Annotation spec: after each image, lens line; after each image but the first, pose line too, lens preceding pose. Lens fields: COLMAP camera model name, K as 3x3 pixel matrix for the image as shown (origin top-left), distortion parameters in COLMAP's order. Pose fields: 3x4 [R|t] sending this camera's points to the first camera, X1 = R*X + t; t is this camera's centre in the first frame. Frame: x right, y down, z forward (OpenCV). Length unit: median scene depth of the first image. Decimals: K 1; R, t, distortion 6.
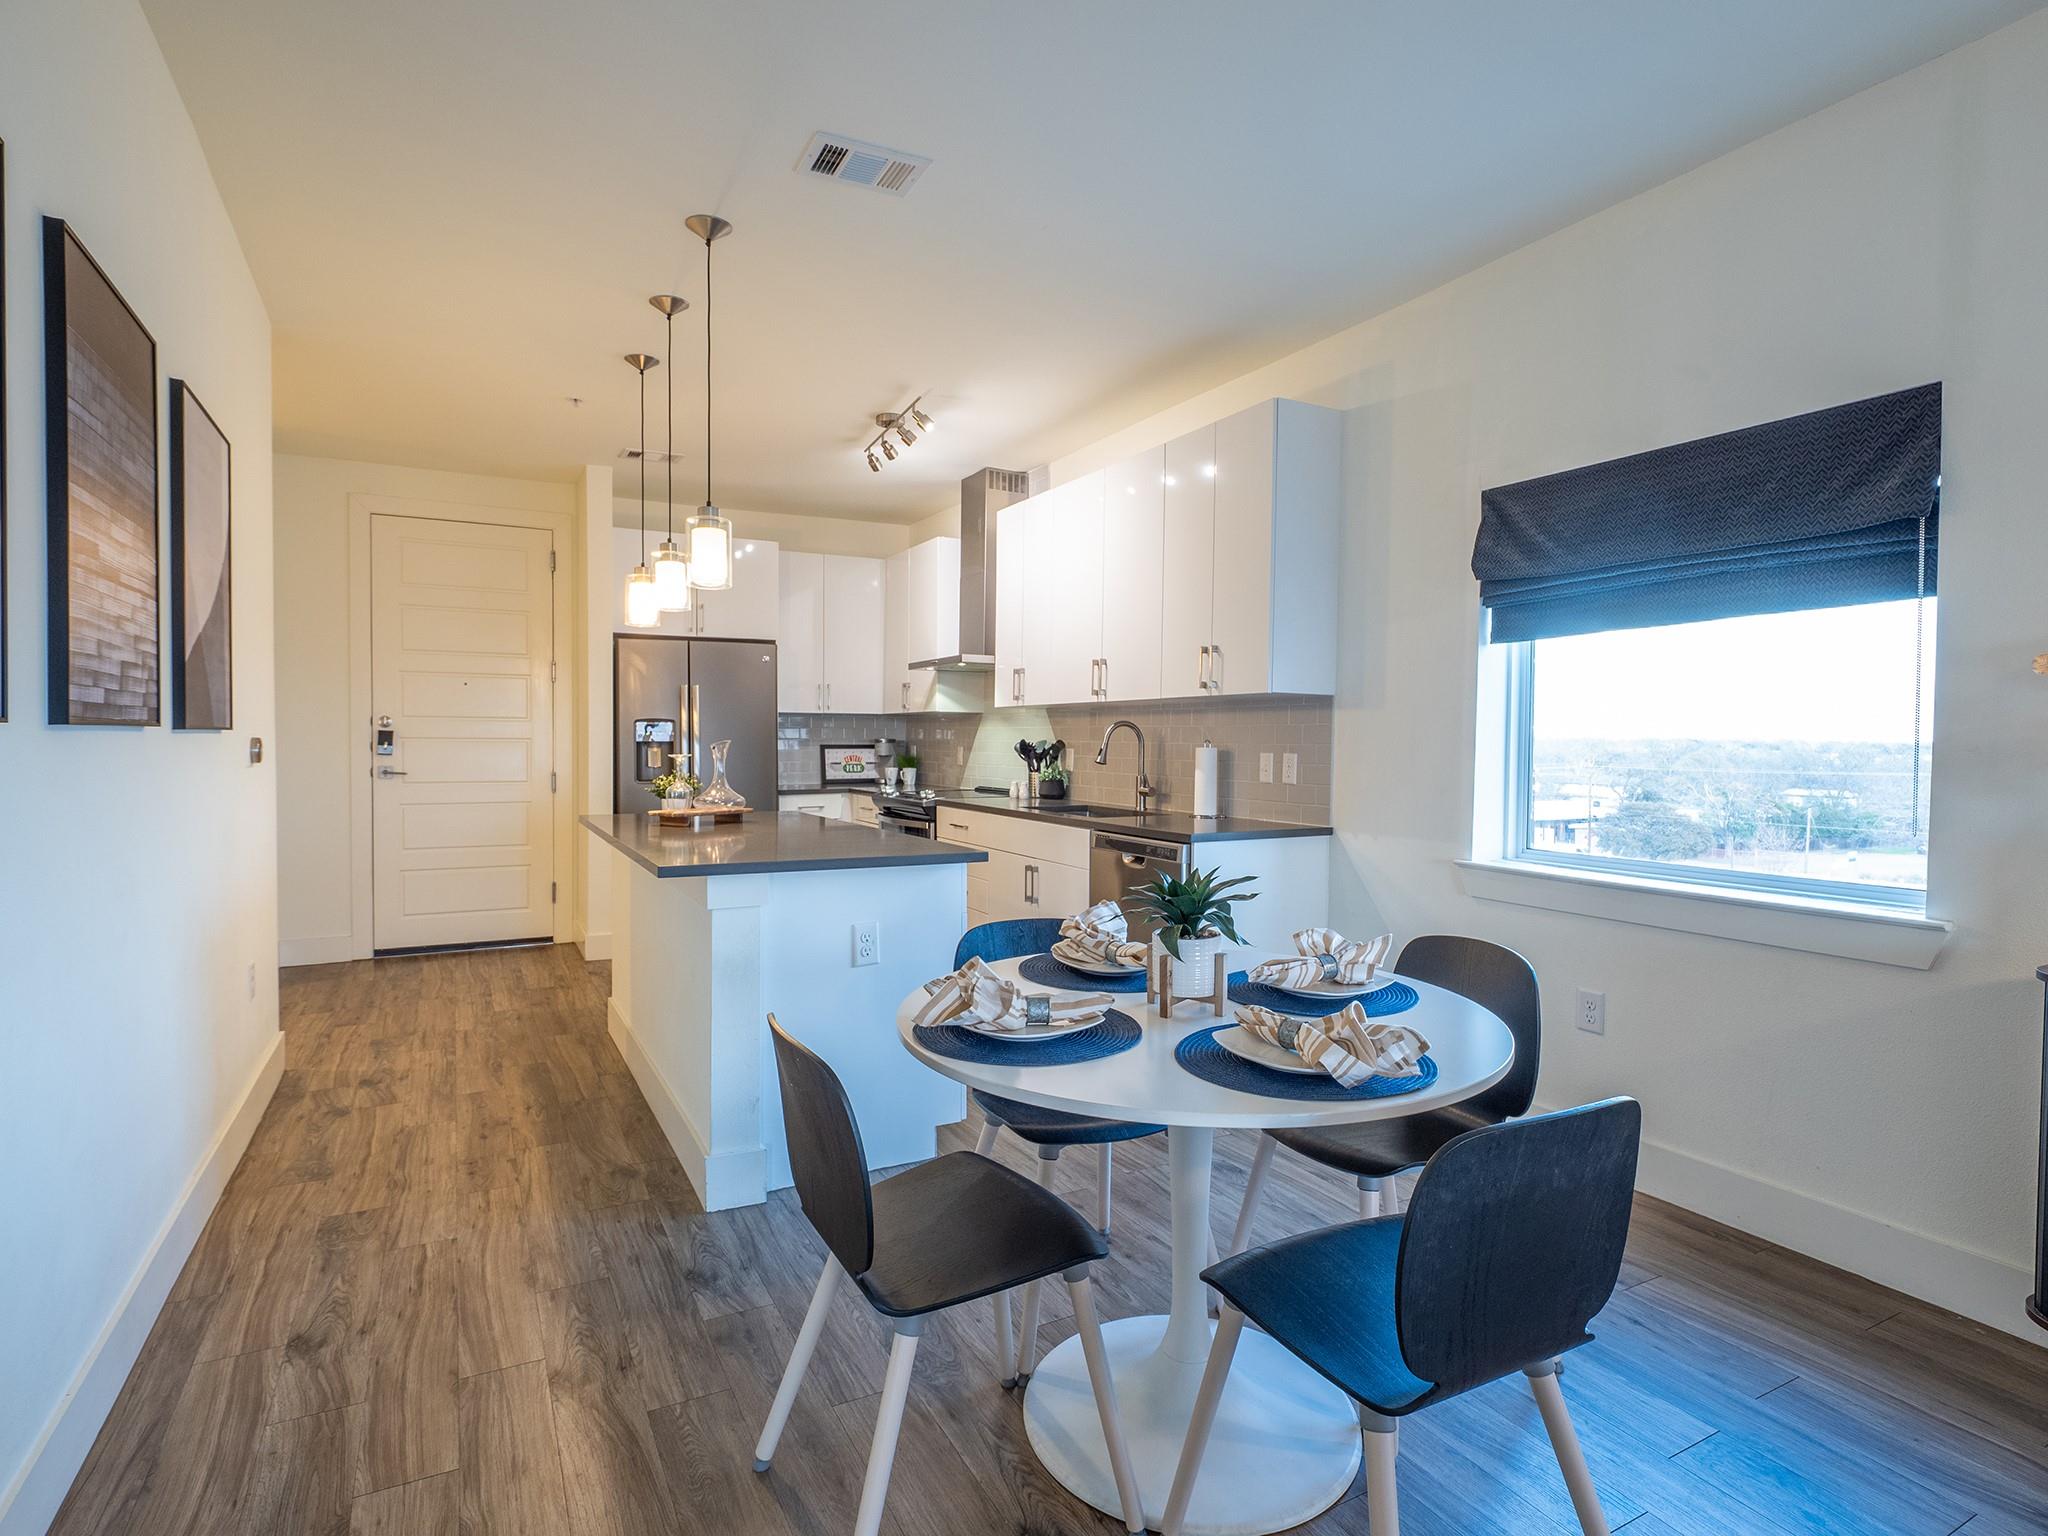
lens RADIAL K [[1062.4, 0, 1019.0], [0, 1062.4, 764.0], [0, 0, 1]] dist [0.002341, -0.000630]
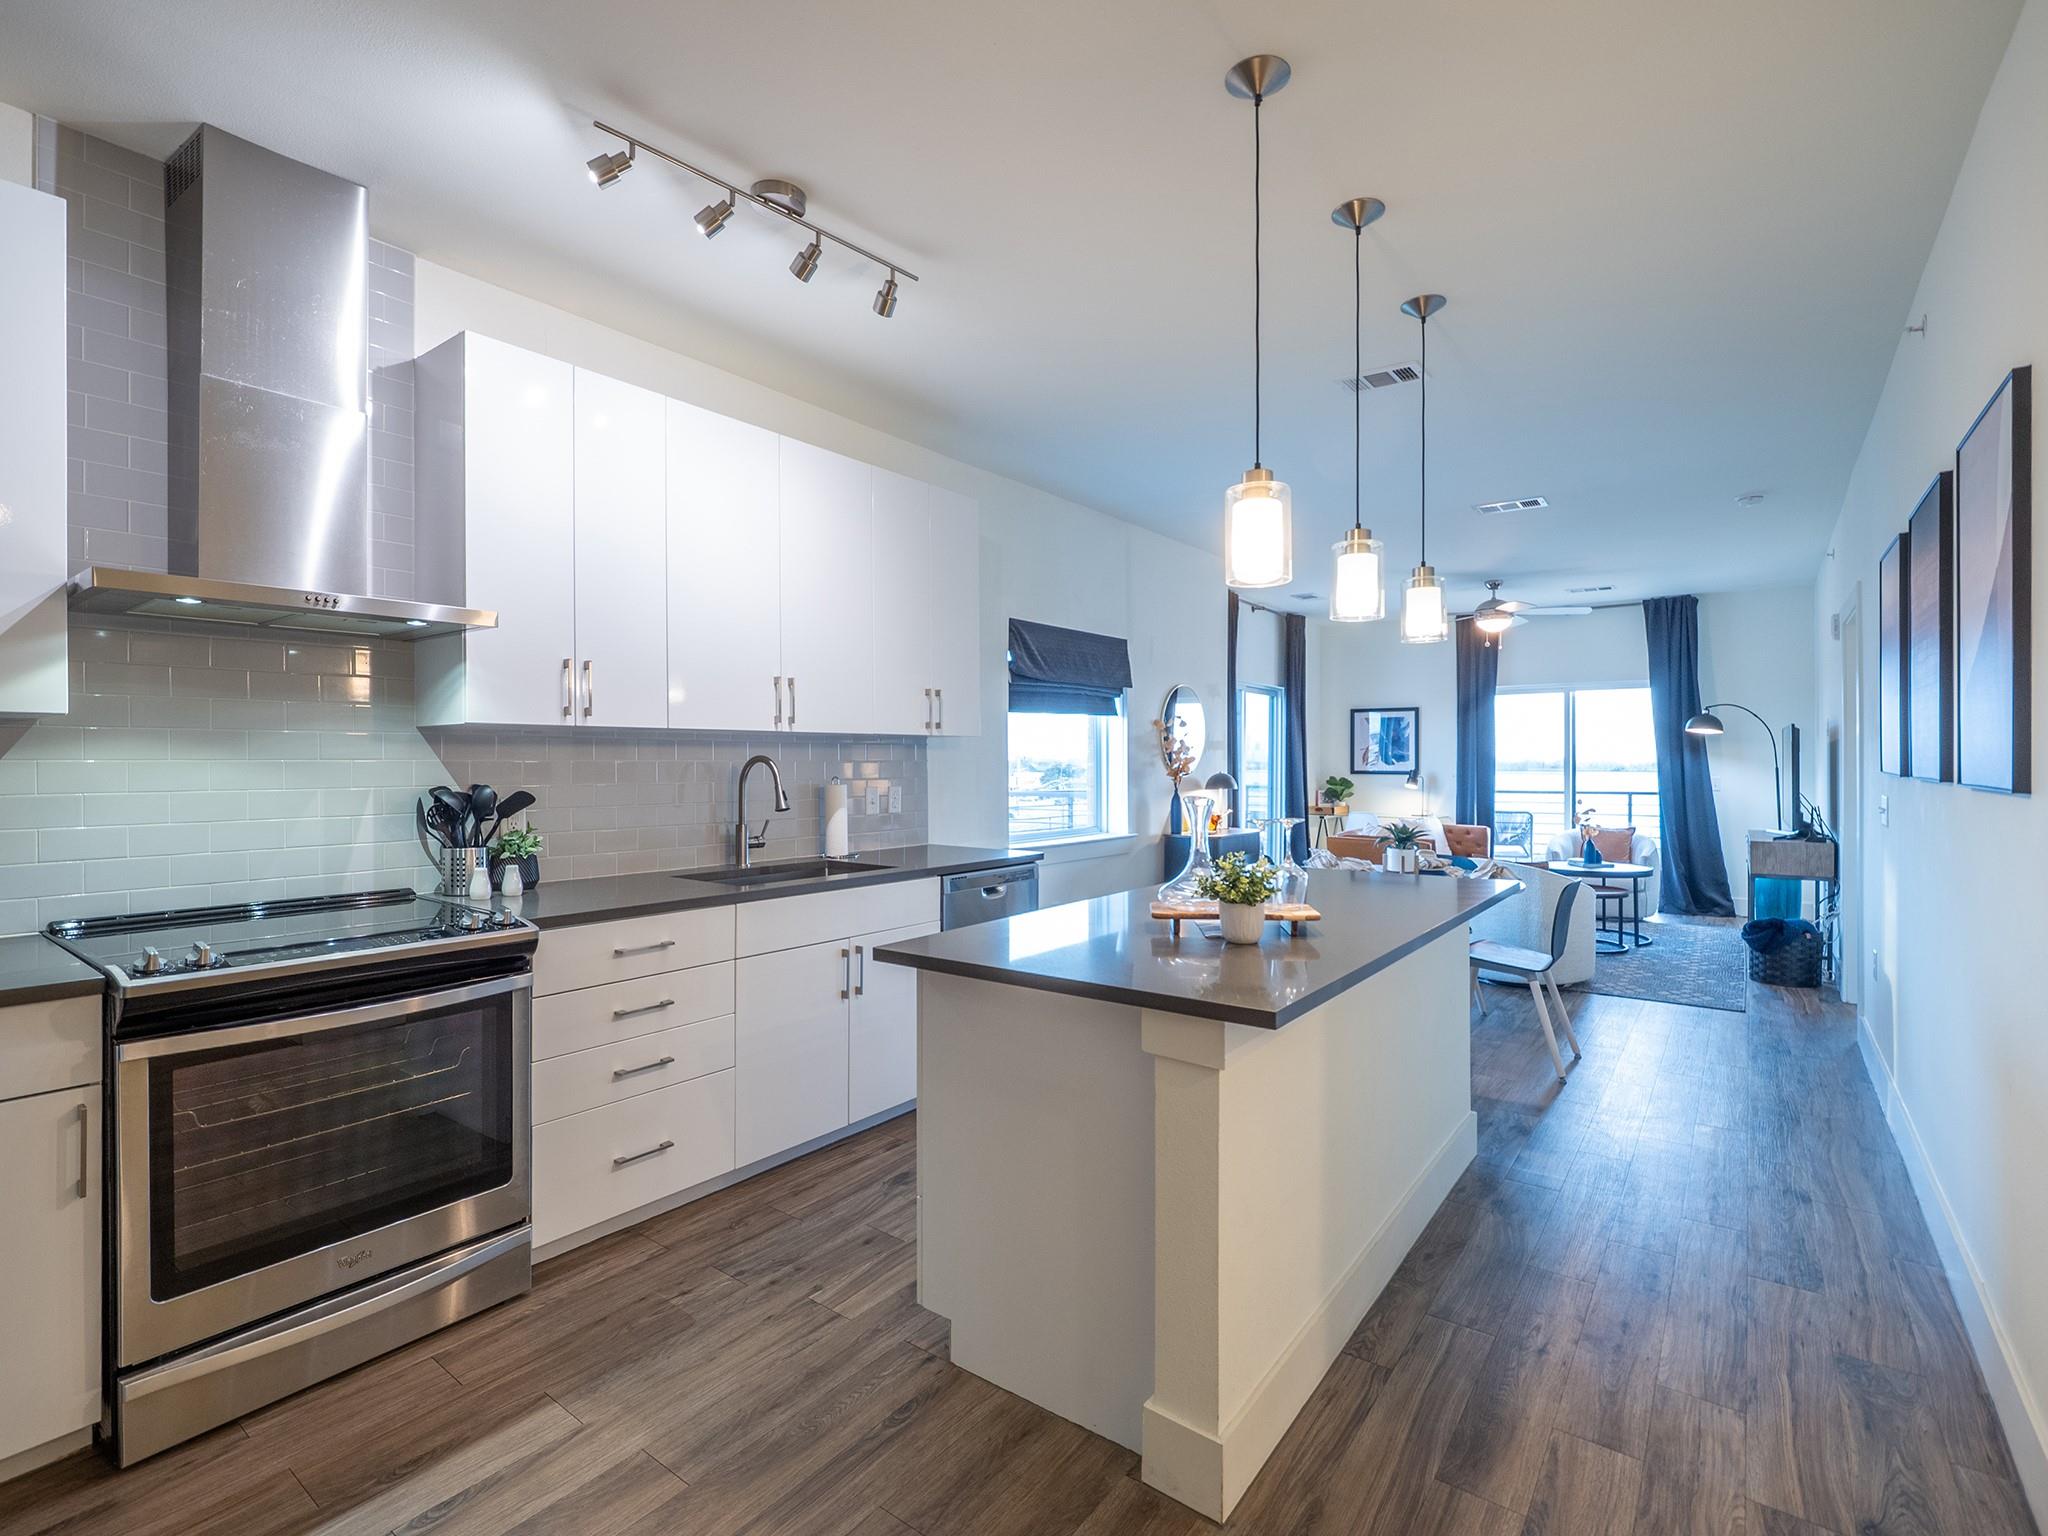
lens RADIAL K [[976.7, 0, 1014.6], [0, 976.7, 762.6], [0, 0, 1]] dist [-0.005026, 0.000870]
pose [[-0.420417, -0.012934, 0.907239, -0.551061], [0.015657, 0.999646, 0.021508, -0.041361], [-0.907196, 0.023247, -0.420065, 0.978457]]
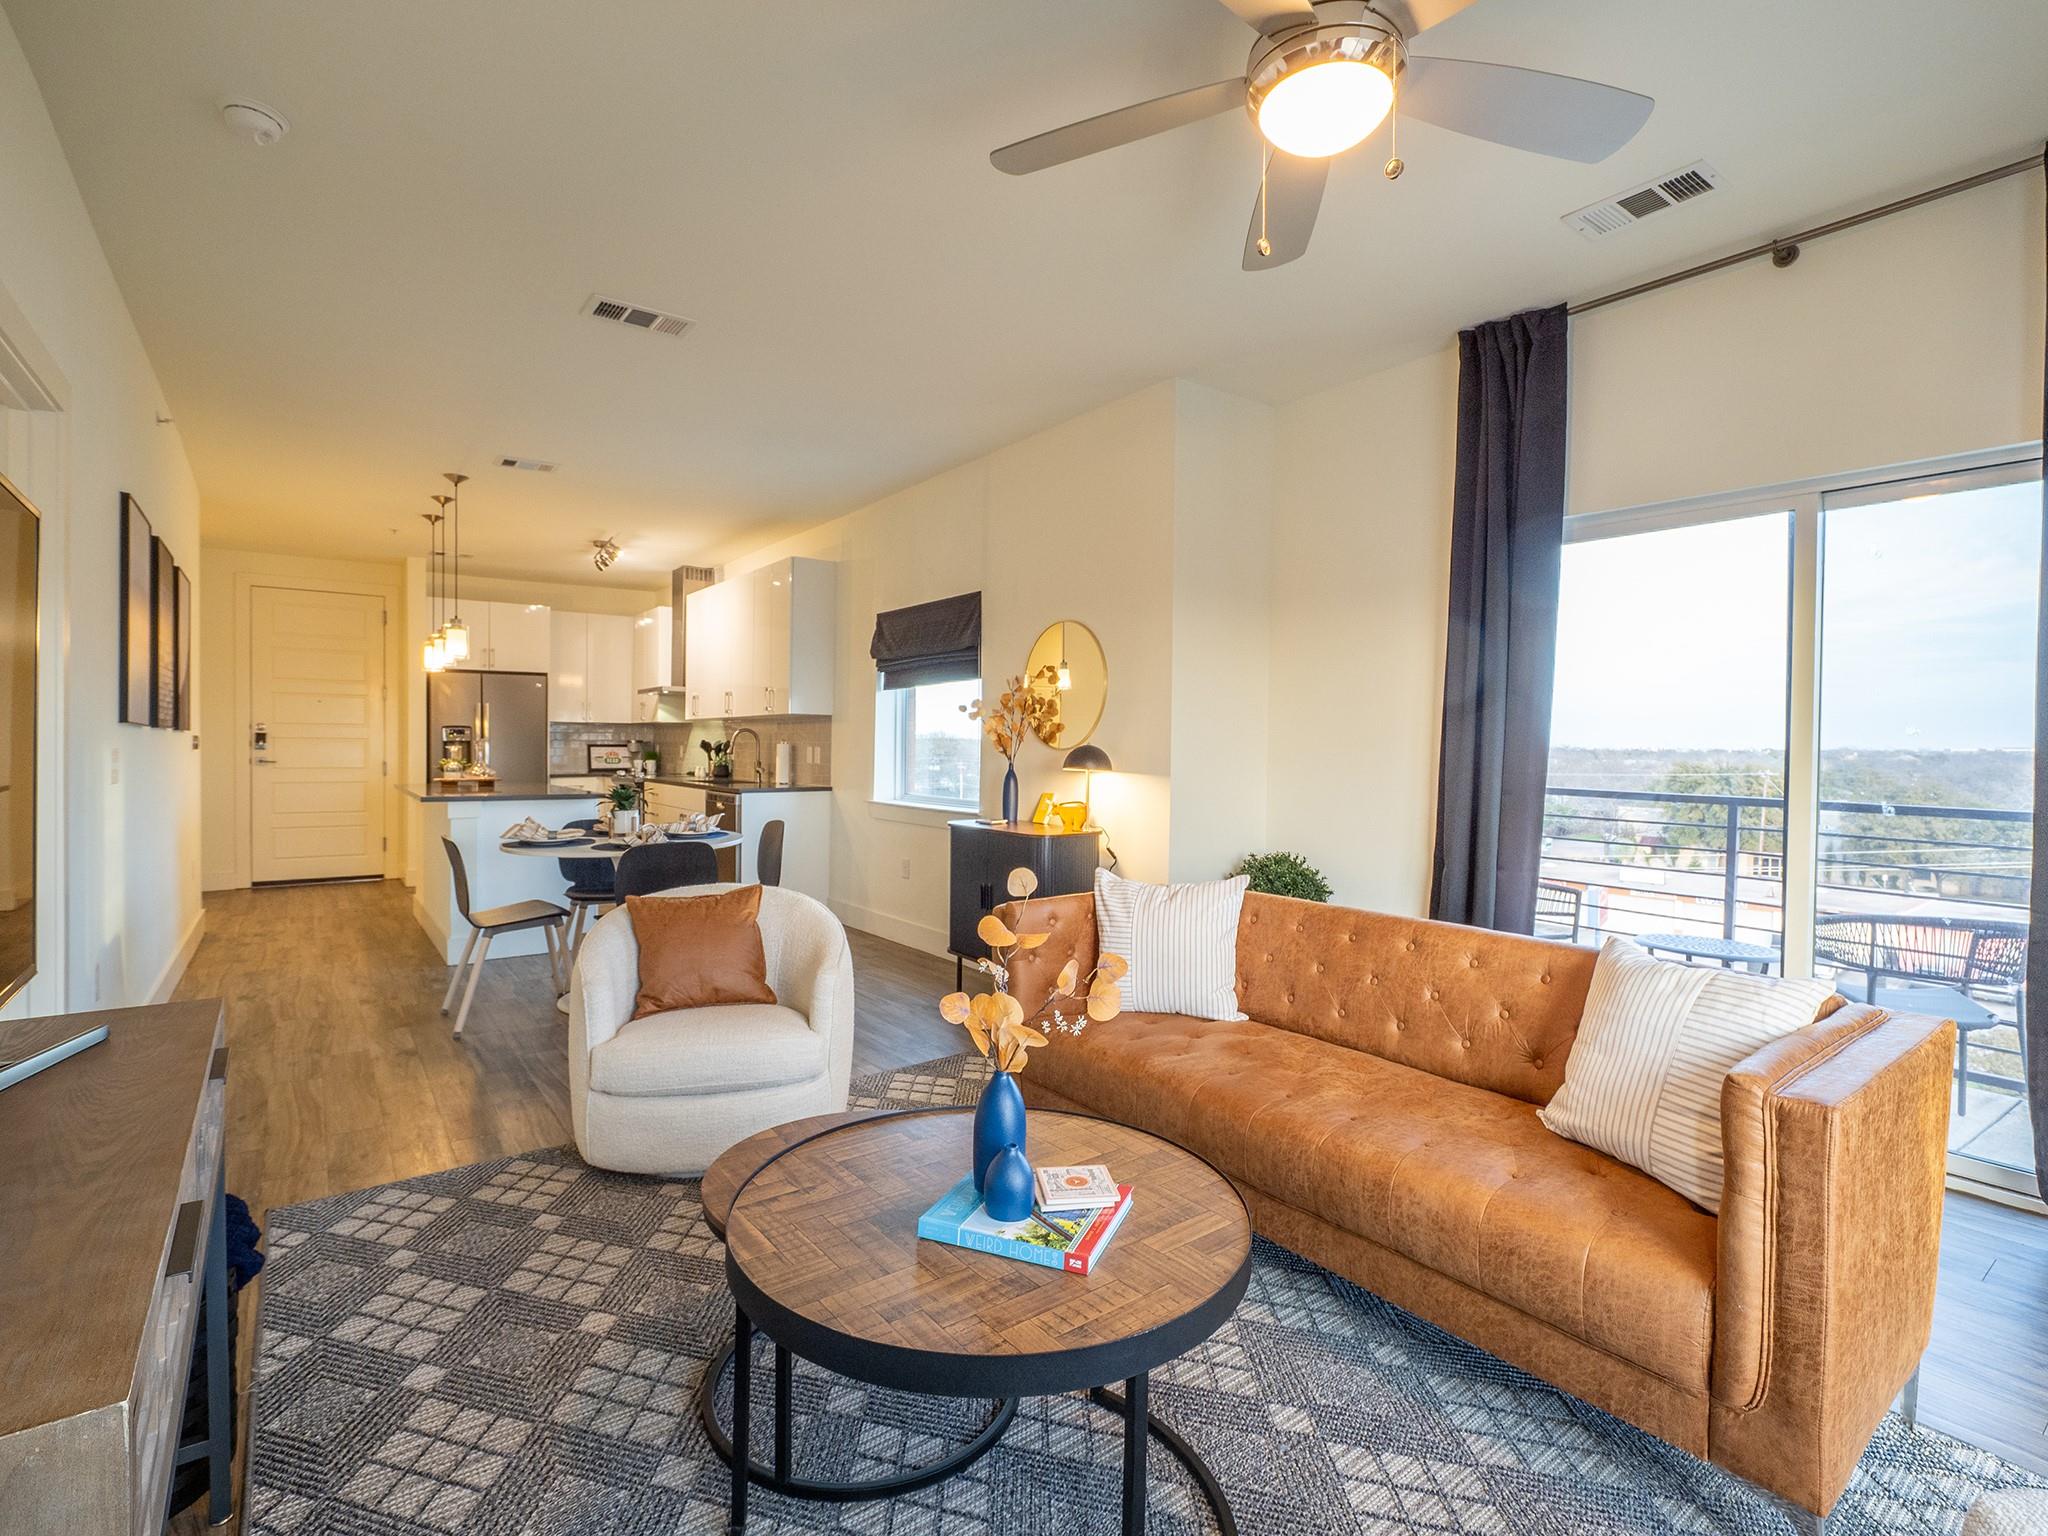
lens RADIAL K [[976.7, 0, 1017.9], [0, 976.7, 763.5], [0, 0, 1]] dist [-0.005026, 0.000870]
pose [[0.989653, -0.000345, 0.143482, 0.262810], [0.001065, 0.999987, -0.004938, 0.019966], [-0.143478, 0.005040, 0.989641, -0.513134]]
